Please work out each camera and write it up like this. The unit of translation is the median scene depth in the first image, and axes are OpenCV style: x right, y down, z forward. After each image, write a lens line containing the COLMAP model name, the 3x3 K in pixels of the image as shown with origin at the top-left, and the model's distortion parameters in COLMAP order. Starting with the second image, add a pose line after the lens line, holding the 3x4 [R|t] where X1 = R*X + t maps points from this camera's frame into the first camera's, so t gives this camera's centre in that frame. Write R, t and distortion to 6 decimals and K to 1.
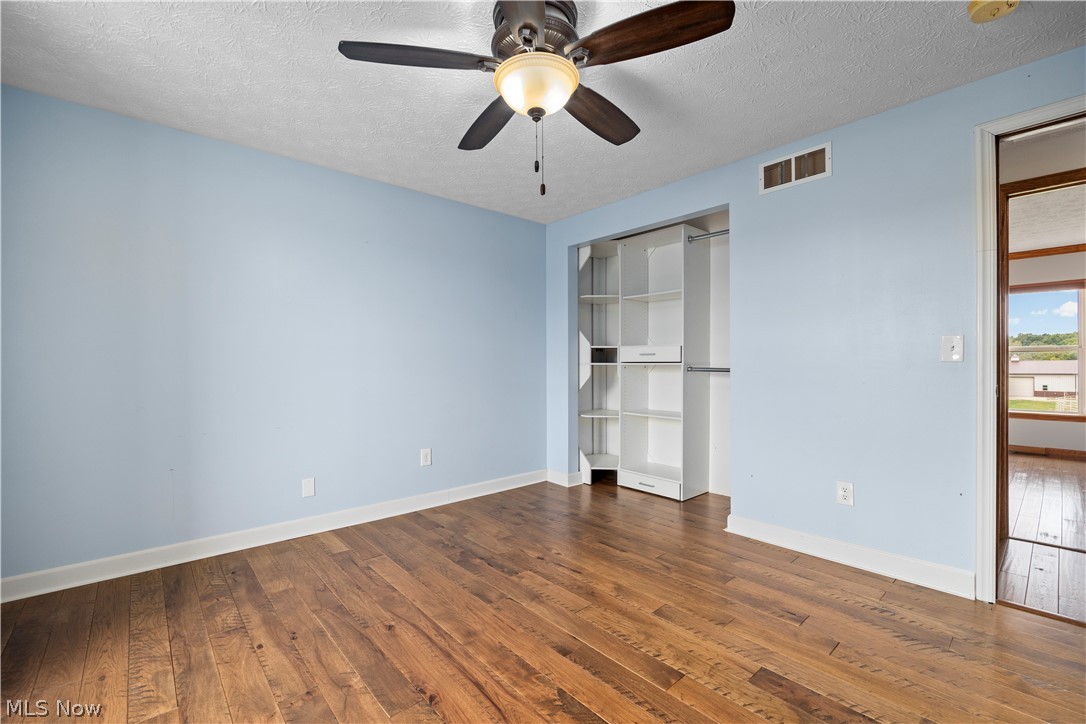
lens RADIAL K [[454.1, 0, 543.0], [0, 454.1, 362.0], [0, 0, 1]] dist [-0.002506, -0.000212]
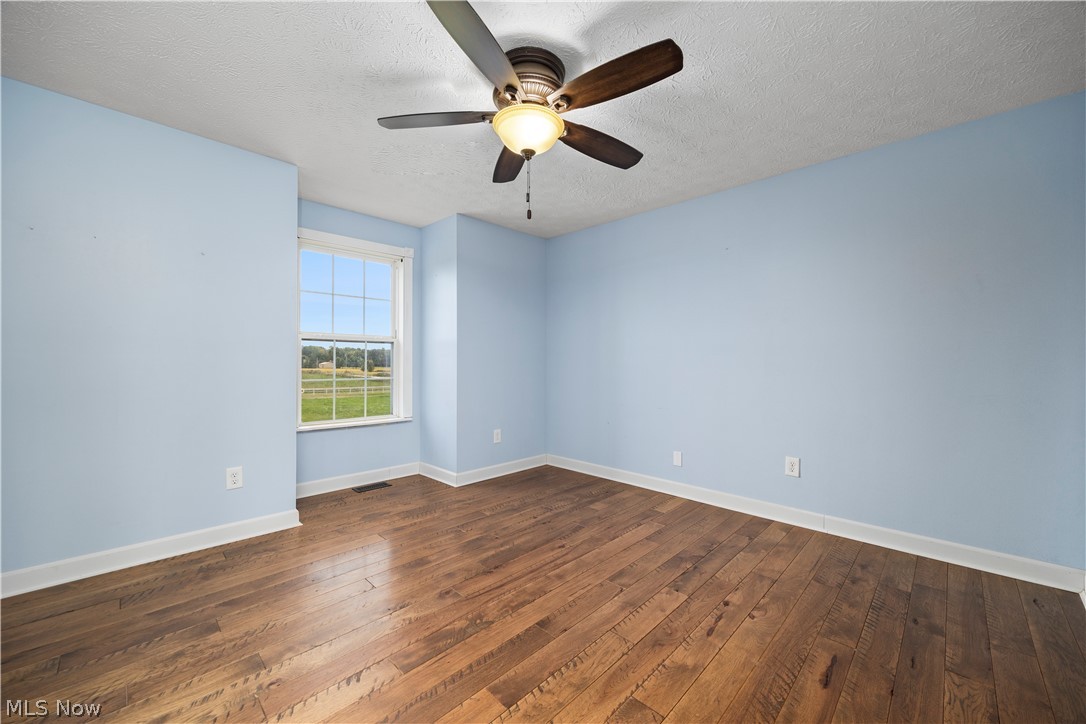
lens RADIAL K [[422.3, 0, 555.3], [0, 422.3, 361.0], [0, 0, 1]] dist [-0.000034, -0.000016]
pose [[0.080824, -0.002046, -0.996726, 0.918696], [0.001164, 0.999997, -0.001958, 0.007144], [0.996728, -0.001002, 0.080826, 0.821188]]
